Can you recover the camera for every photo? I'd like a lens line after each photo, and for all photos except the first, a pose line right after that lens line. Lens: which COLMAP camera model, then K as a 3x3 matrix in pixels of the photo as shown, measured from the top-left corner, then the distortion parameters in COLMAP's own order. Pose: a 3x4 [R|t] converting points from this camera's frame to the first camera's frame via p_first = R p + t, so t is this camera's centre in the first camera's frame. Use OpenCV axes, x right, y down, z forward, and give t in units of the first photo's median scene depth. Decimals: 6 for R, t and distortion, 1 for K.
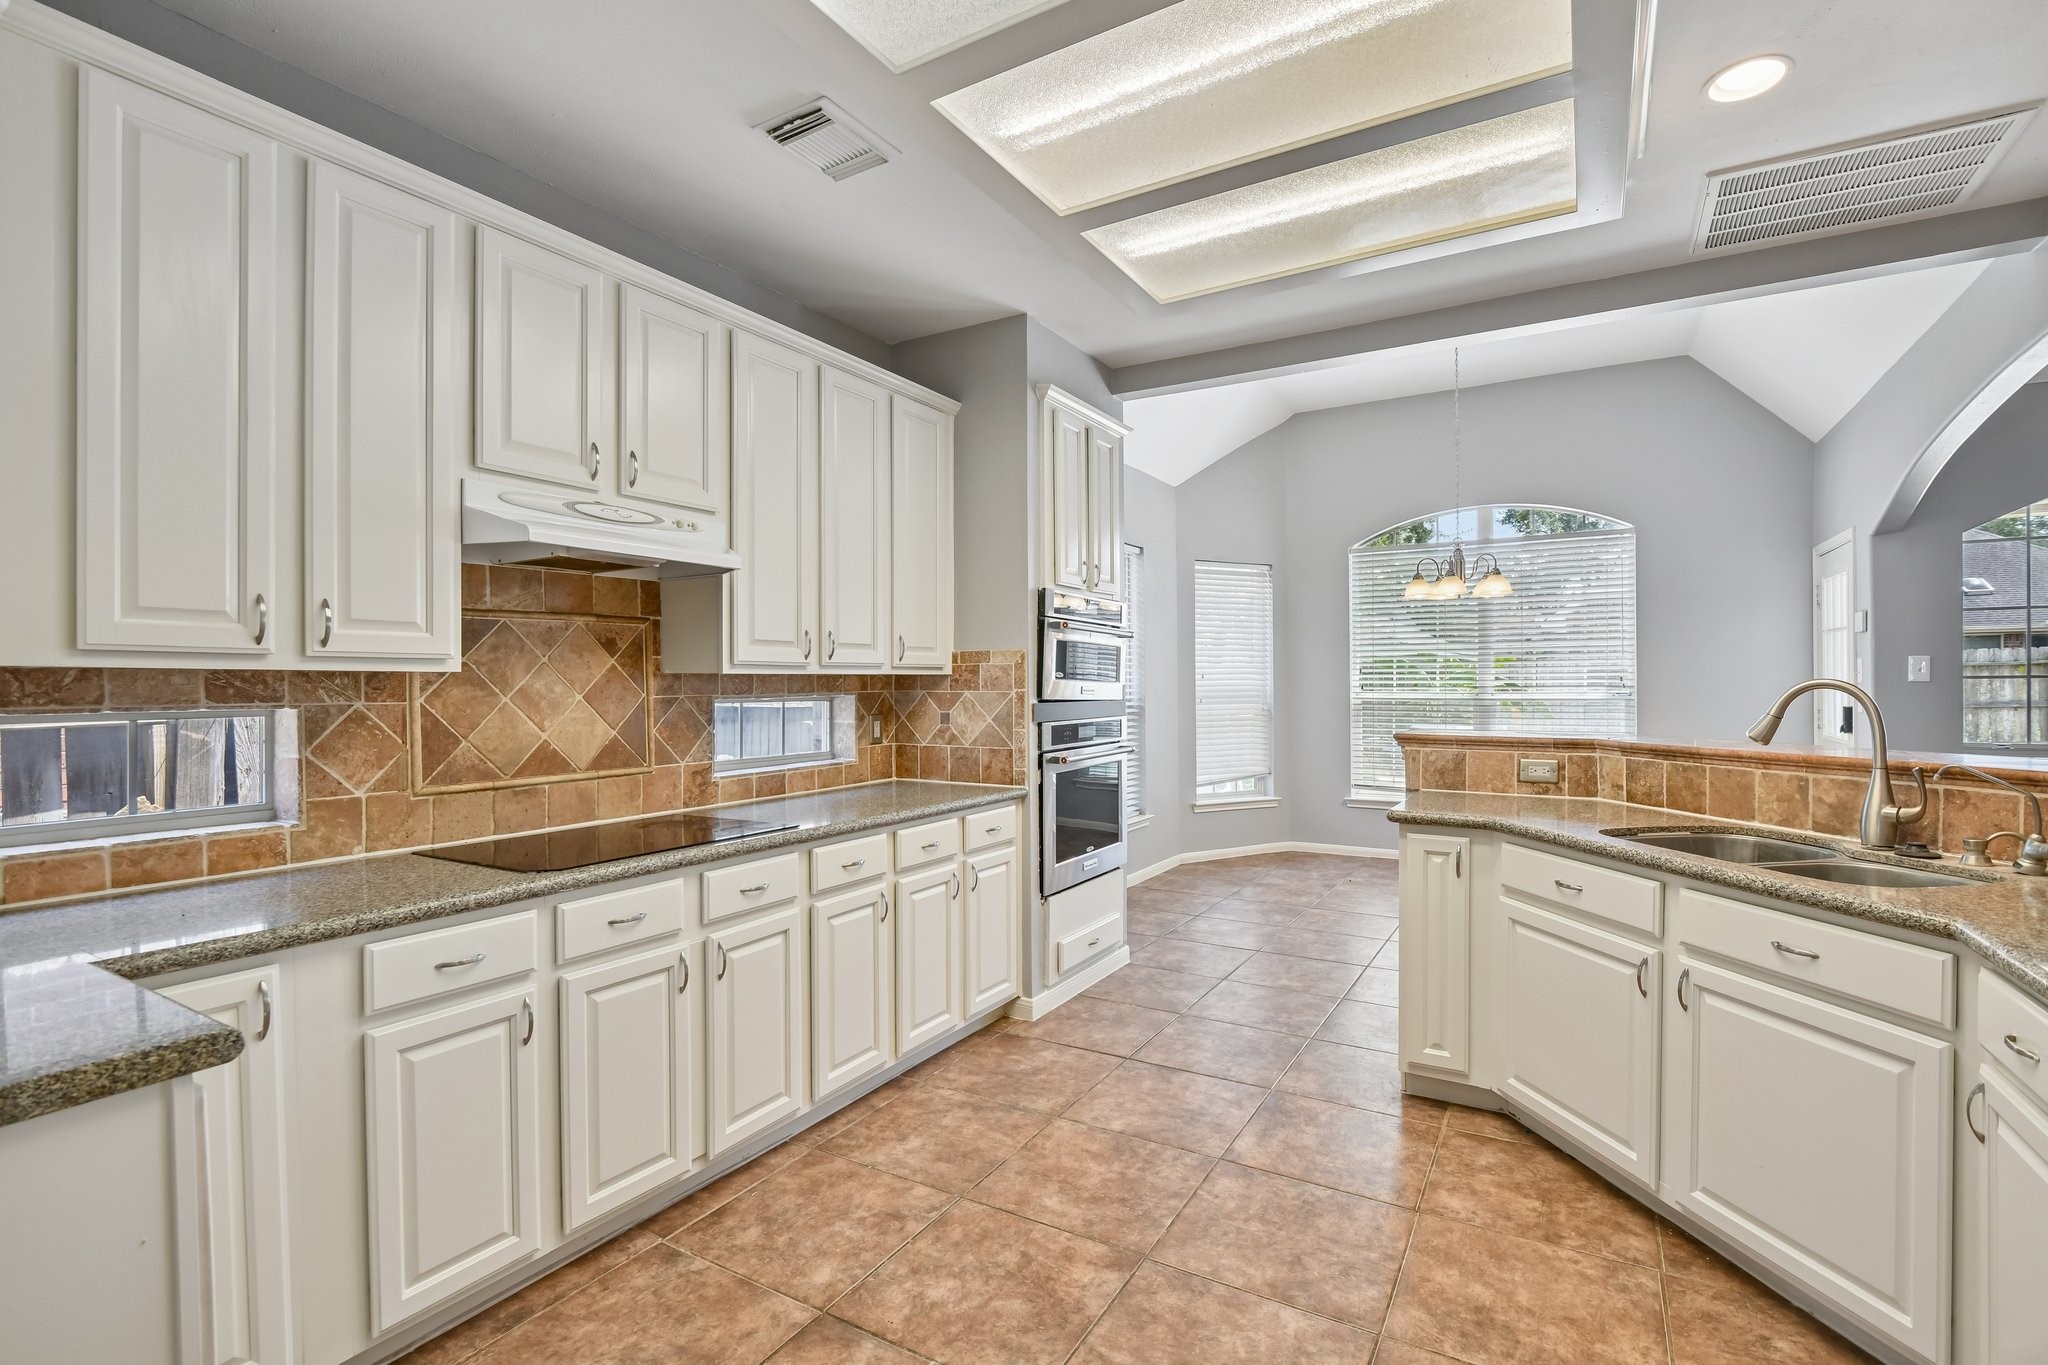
lens RADIAL K [[934.4, 0, 1022.2], [0, 934.4, 682.6], [0, 0, 1]] dist [-0.012779, -0.002494]
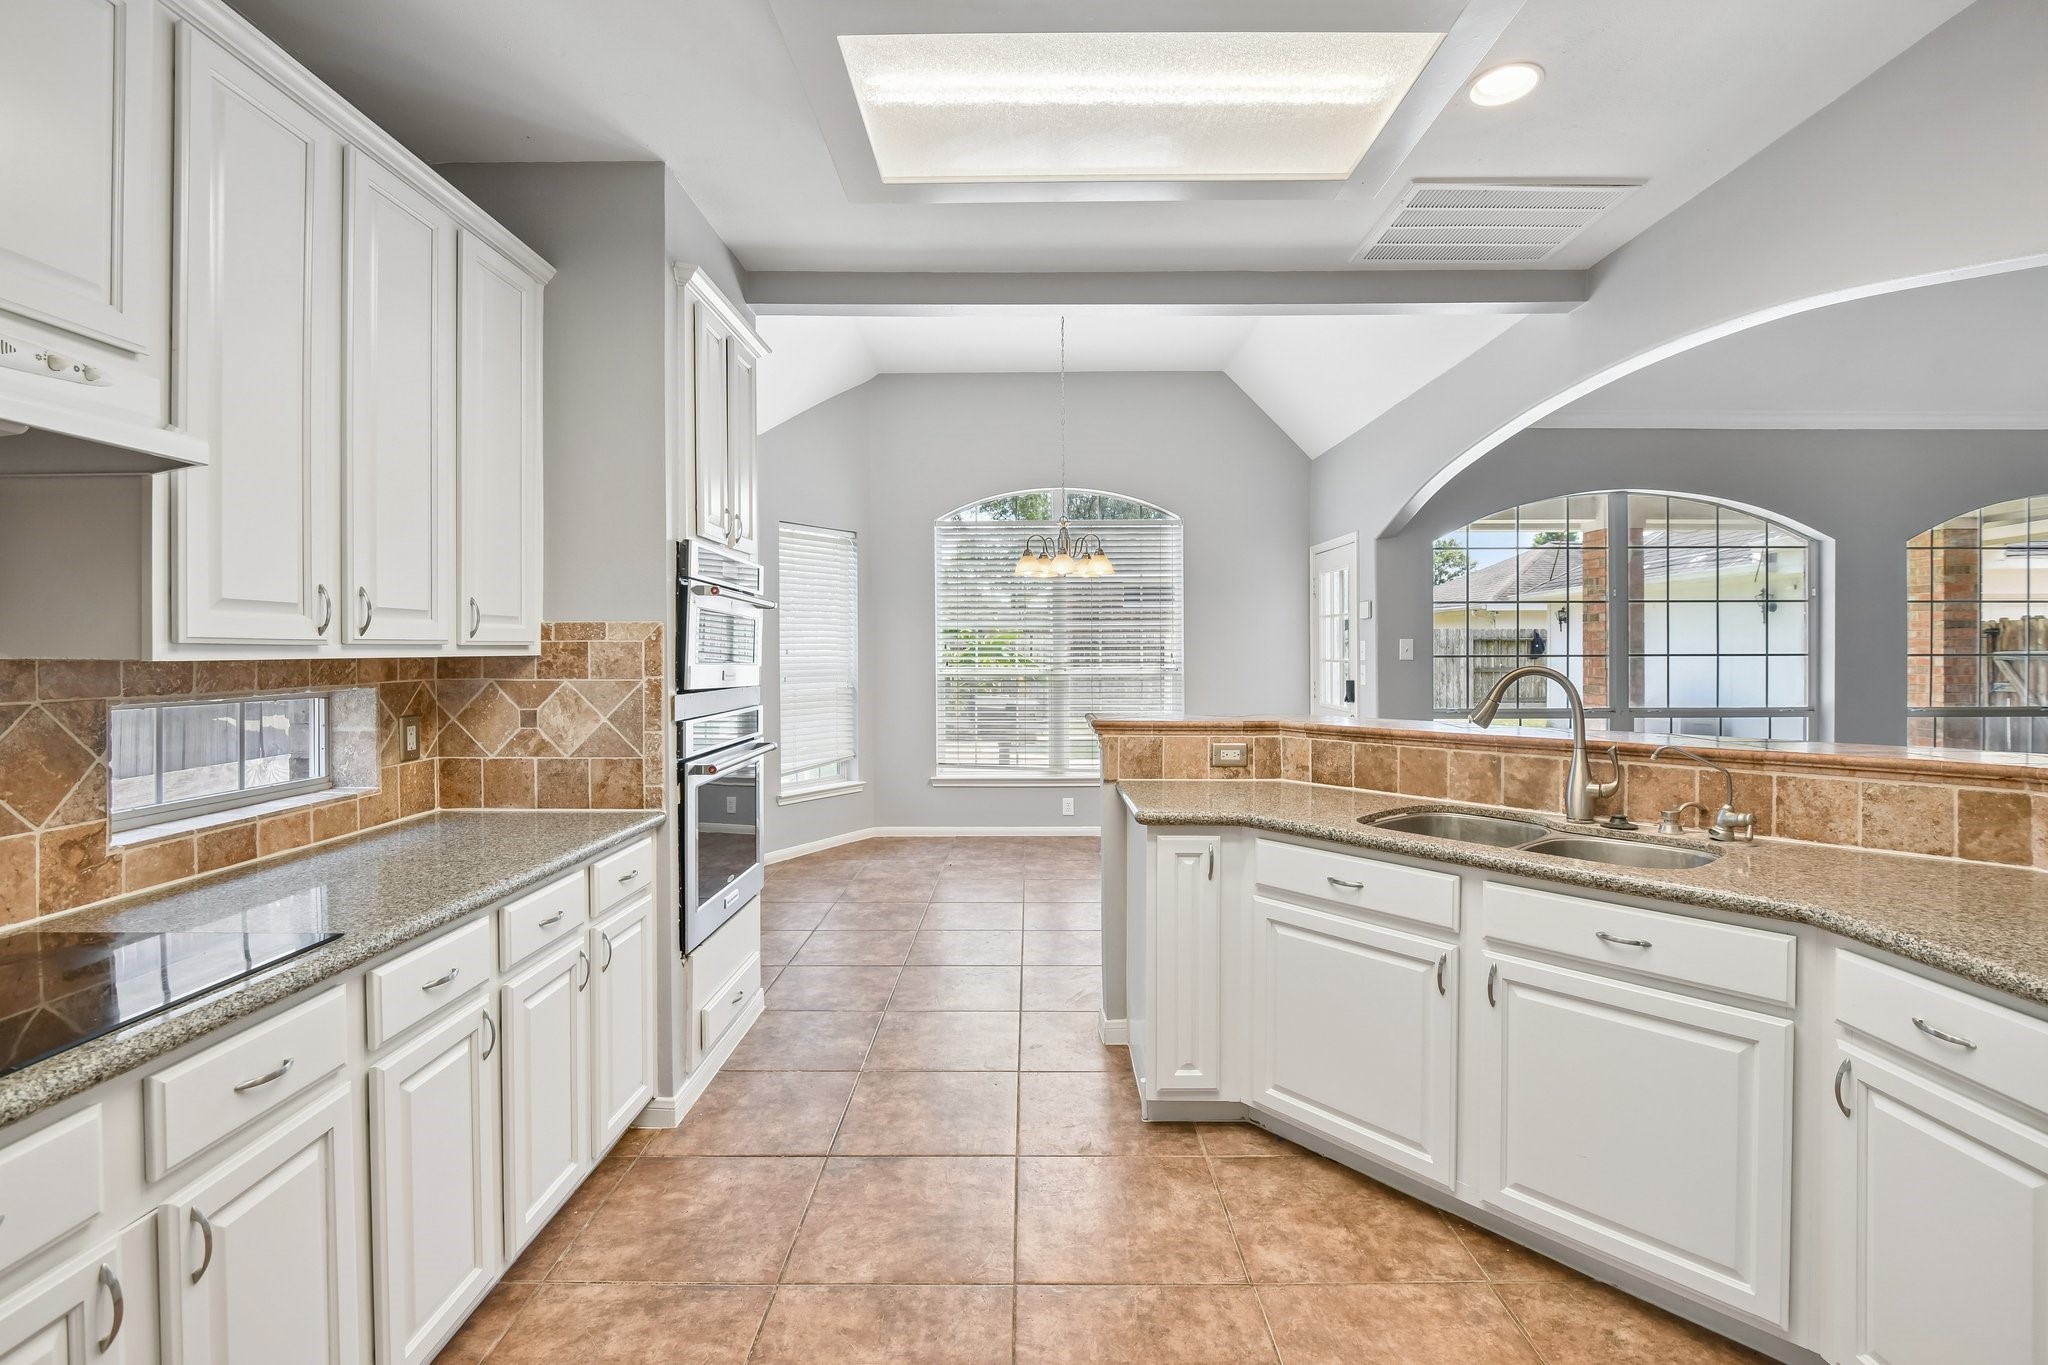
lens RADIAL K [[934.4, 0, 1023.8], [0, 934.4, 656.4], [0, 0, 1]] dist [-0.012779, -0.002494]
pose [[0.862384, -0.000503, 0.506255, -0.143424], [-0.001490, 0.999993, 0.003533, -0.013707], [-0.506253, -0.003801, 0.862376, 0.268576]]
